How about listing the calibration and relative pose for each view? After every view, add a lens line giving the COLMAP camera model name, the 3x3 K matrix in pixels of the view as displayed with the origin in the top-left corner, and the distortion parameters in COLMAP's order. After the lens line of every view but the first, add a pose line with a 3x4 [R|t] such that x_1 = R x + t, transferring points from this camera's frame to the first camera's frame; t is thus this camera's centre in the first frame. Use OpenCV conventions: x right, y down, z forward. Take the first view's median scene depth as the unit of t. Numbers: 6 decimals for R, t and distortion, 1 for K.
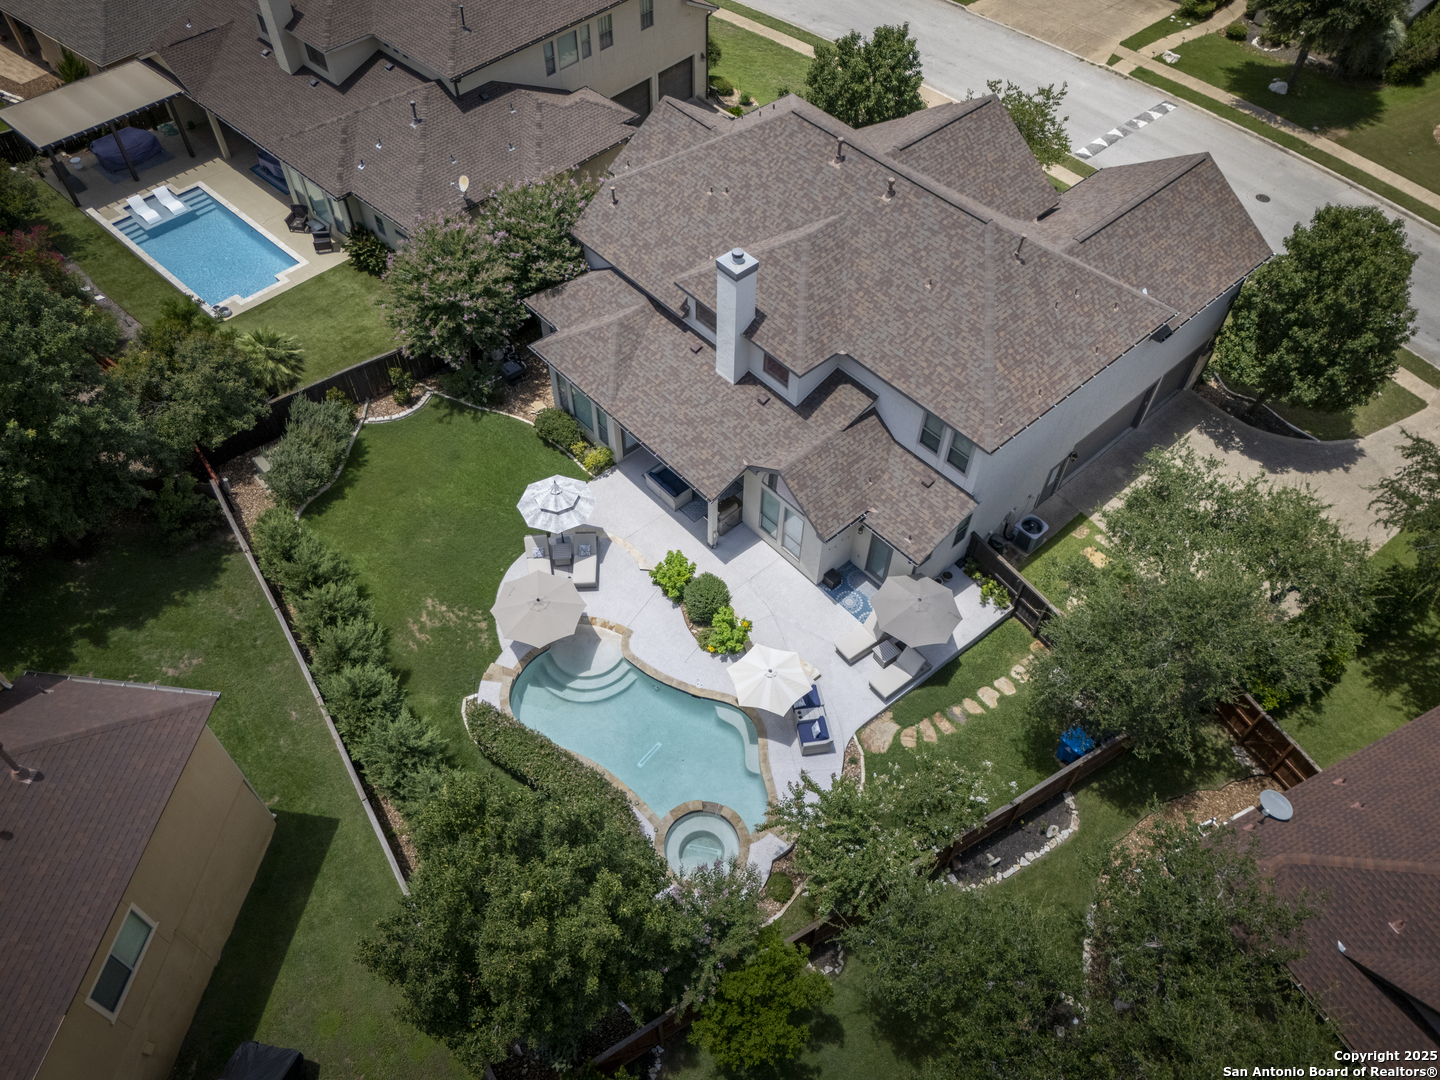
lens RADIAL K [[1053.1, 0, 720.0], [0, 1053.1, 540.0], [0, 0, 1]] dist [0.063313, -0.073520]
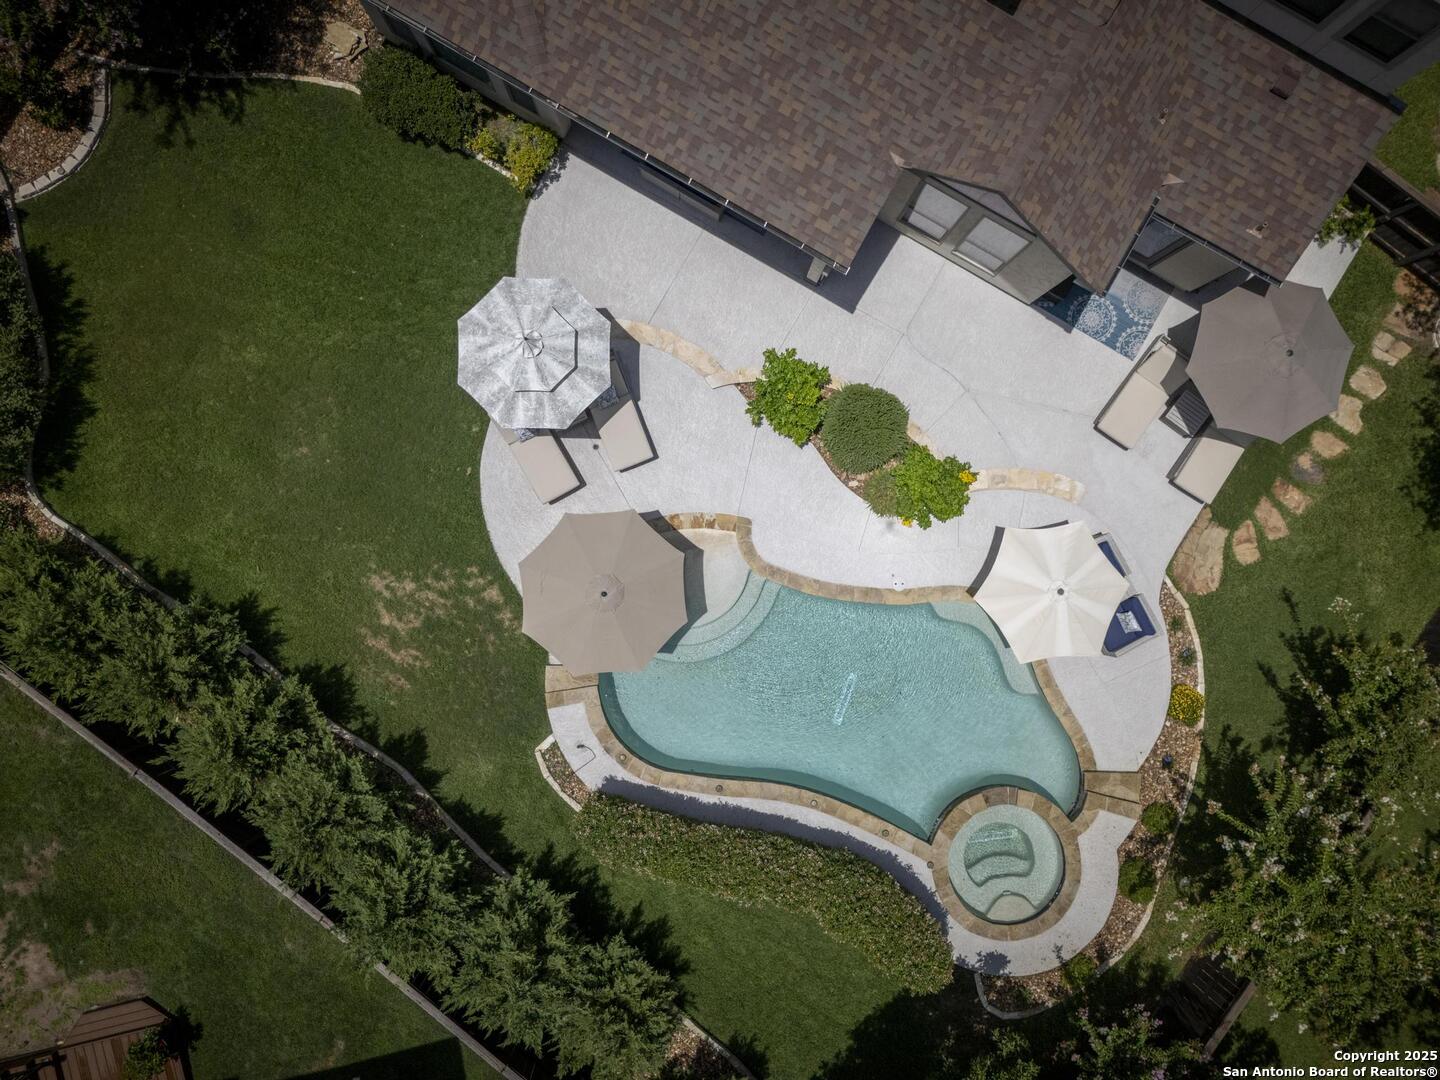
lens RADIAL K [[1053.1, 0, 720.0], [0, 1053.1, 540.0], [0, 0, 1]] dist [0.063313, -0.073520]
pose [[0.947126, -0.320828, 0.004595, -0.104797], [0.246834, 0.737686, 0.628405, -0.262362], [-0.205000, -0.594045, 0.777873, 0.561956]]
